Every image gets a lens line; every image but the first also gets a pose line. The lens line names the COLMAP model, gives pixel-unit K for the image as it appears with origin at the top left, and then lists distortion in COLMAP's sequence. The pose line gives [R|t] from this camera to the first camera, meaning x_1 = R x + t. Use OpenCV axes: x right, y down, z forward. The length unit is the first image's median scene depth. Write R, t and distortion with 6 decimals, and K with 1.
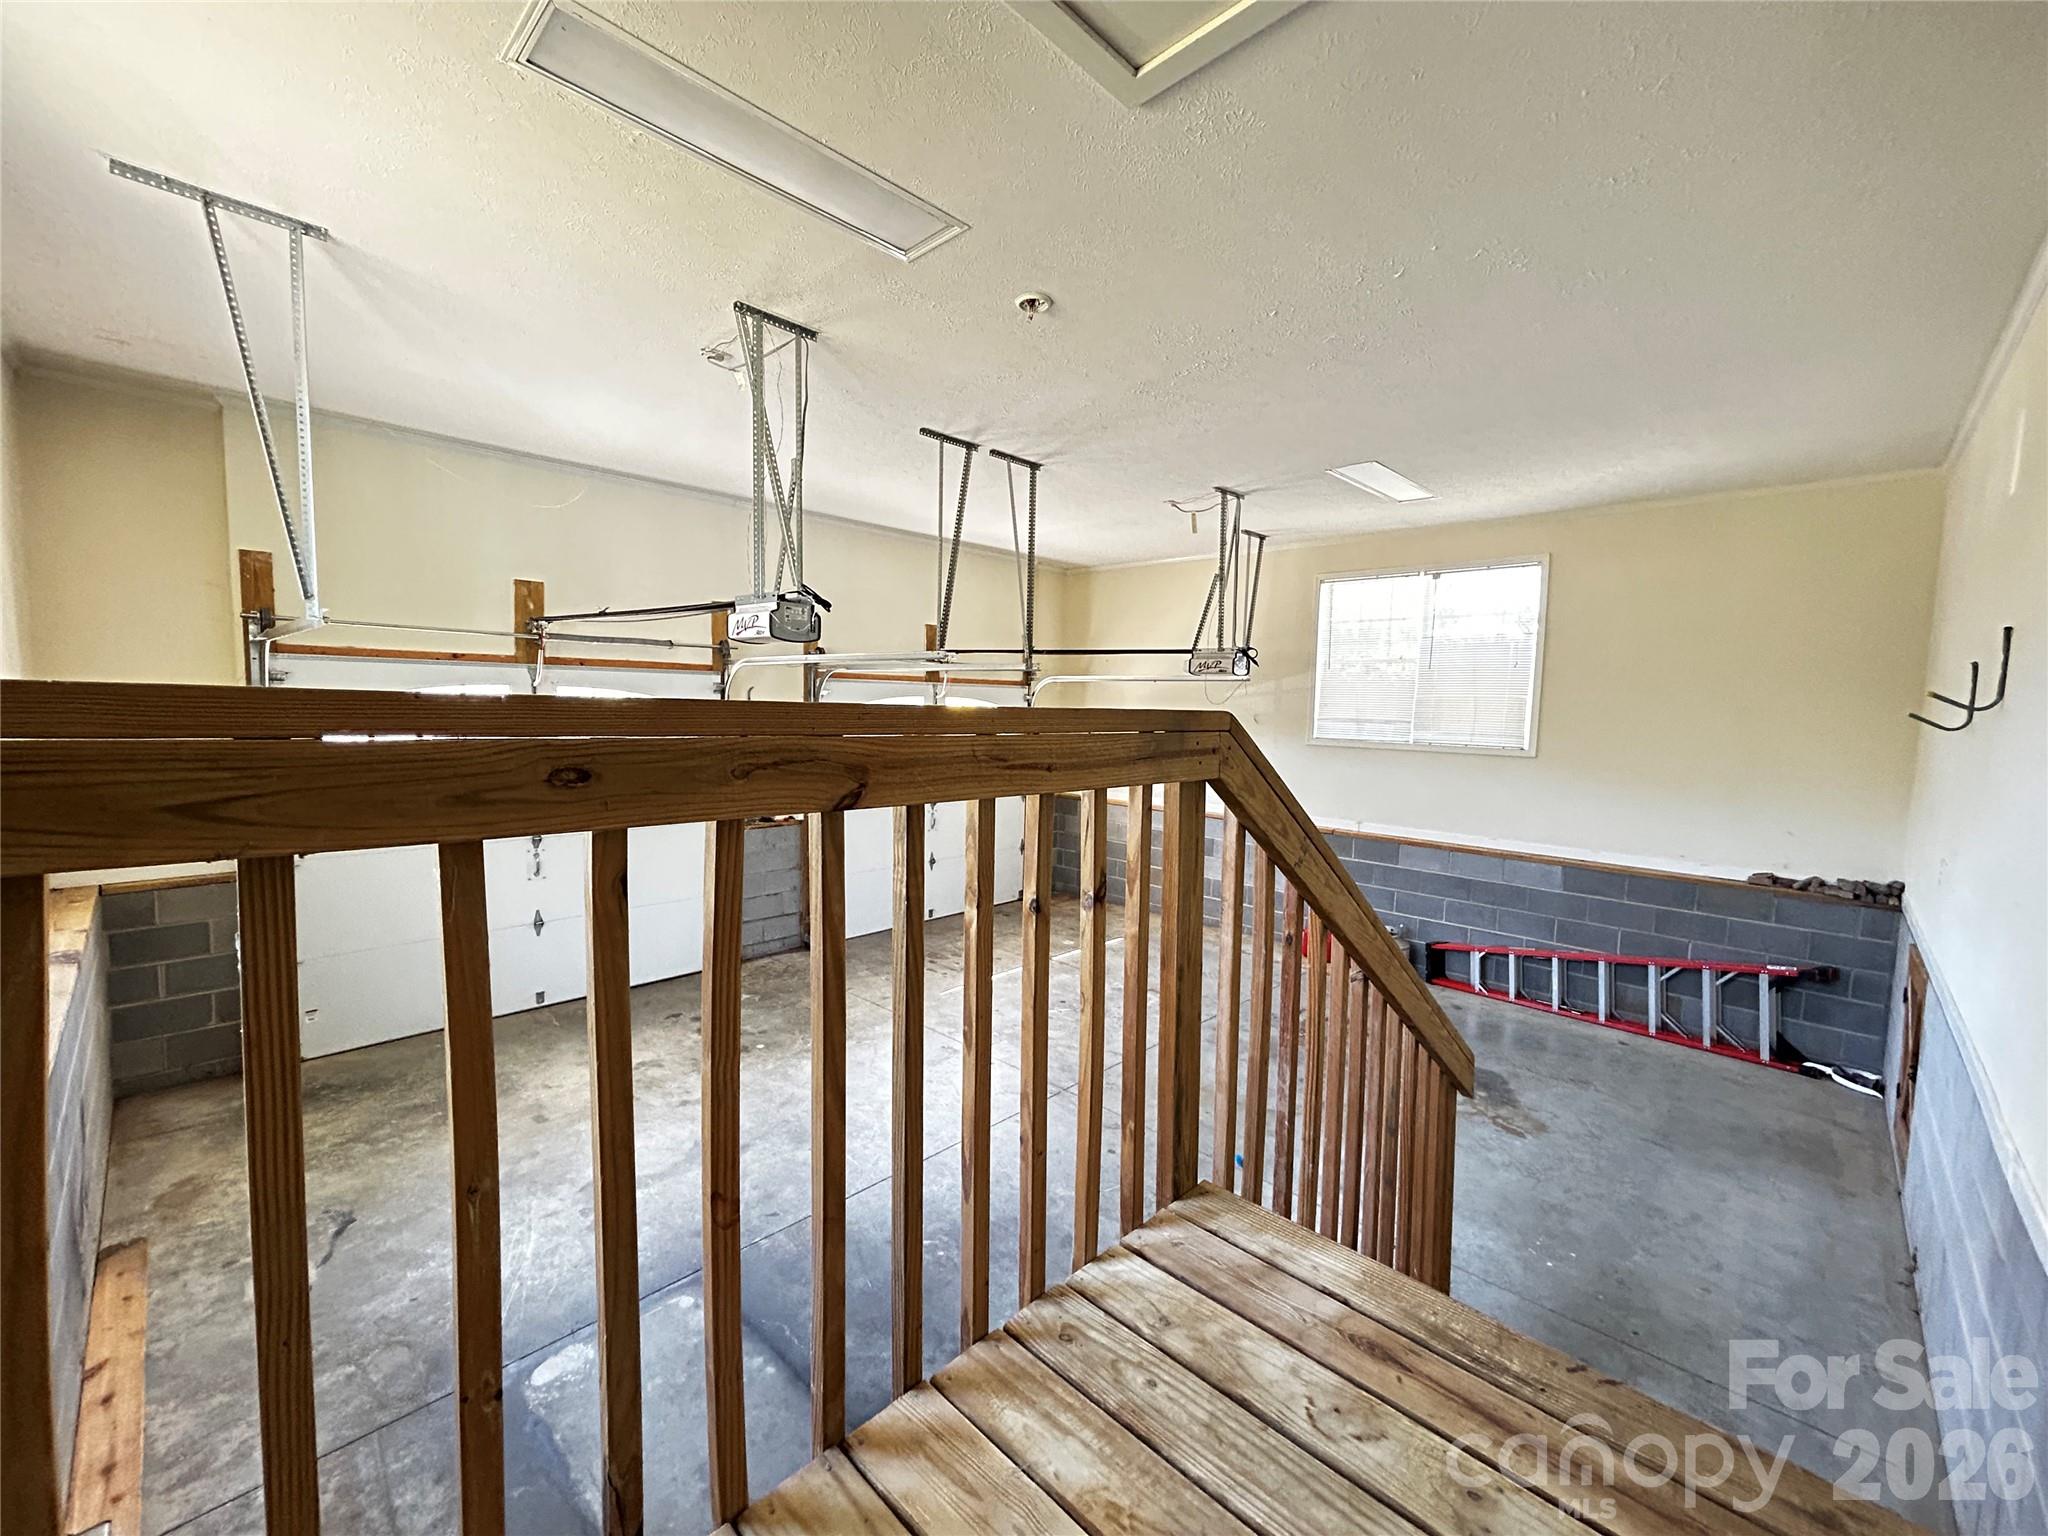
lens RADIAL K [[834.8, 0, 1035.8], [0, 834.8, 765.6], [0, 0, 1]] dist [-0.002529, 0.001069]
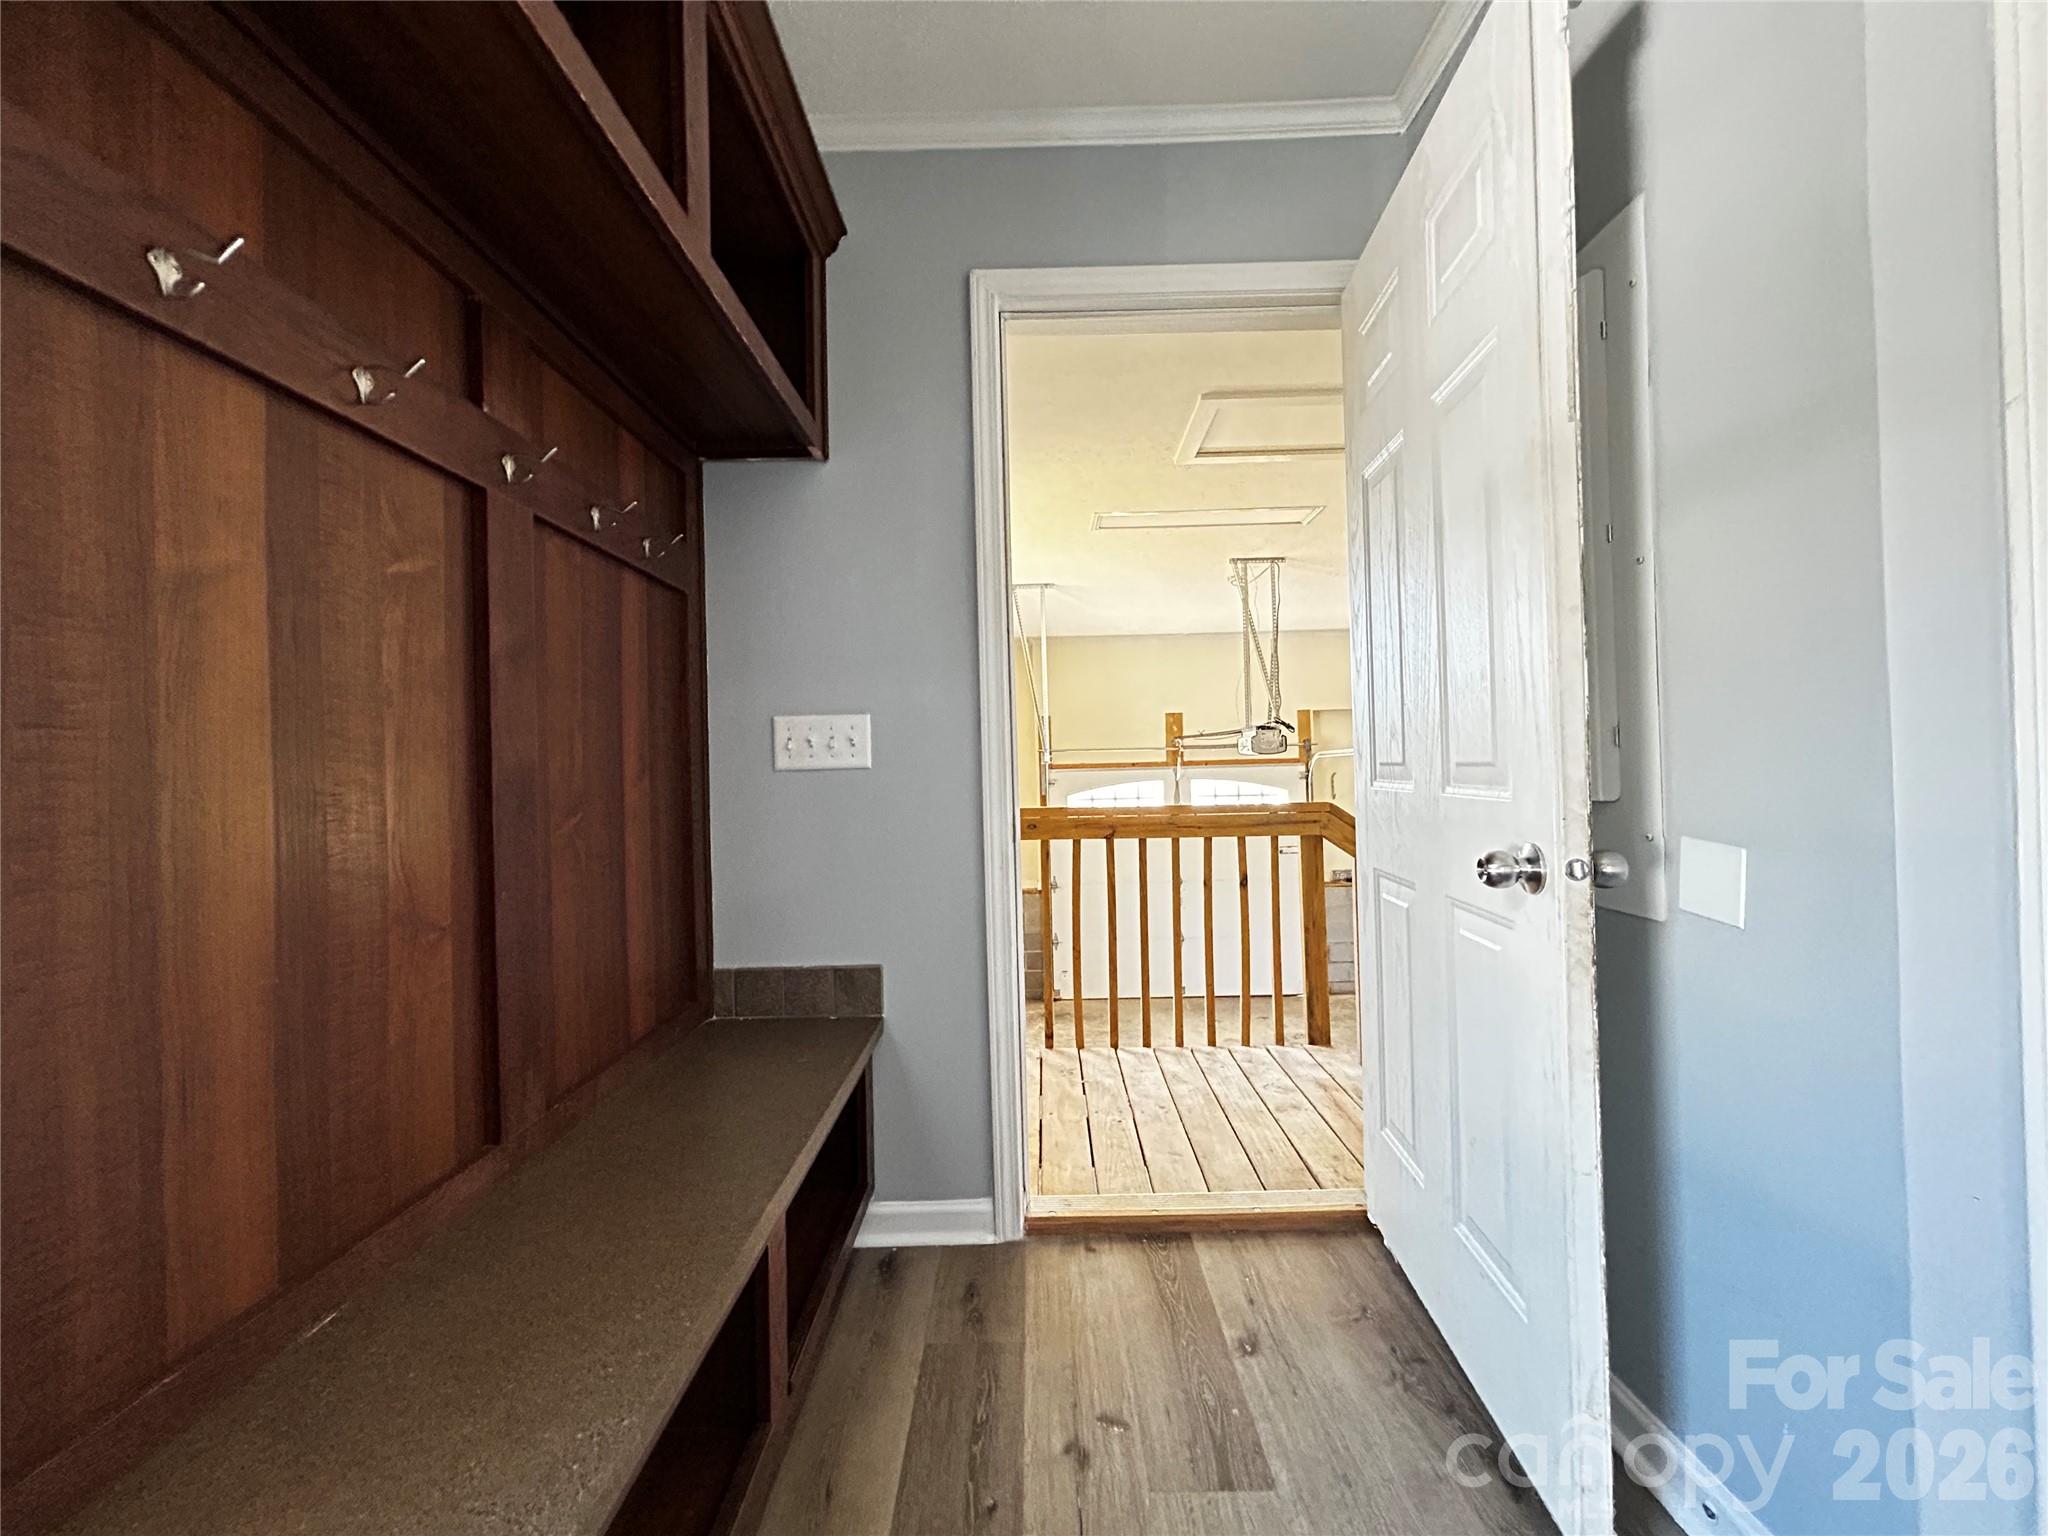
lens RADIAL K [[834.8, 0, 1028.2], [0, 834.8, 761.5], [0, 0, 1]] dist [-0.002529, 0.001069]
pose [[0.687649, -0.053478, -0.724071, 0.543463], [-0.014351, 0.996088, -0.087198, 0.011903], [0.725901, 0.070352, 0.684191, -0.417571]]
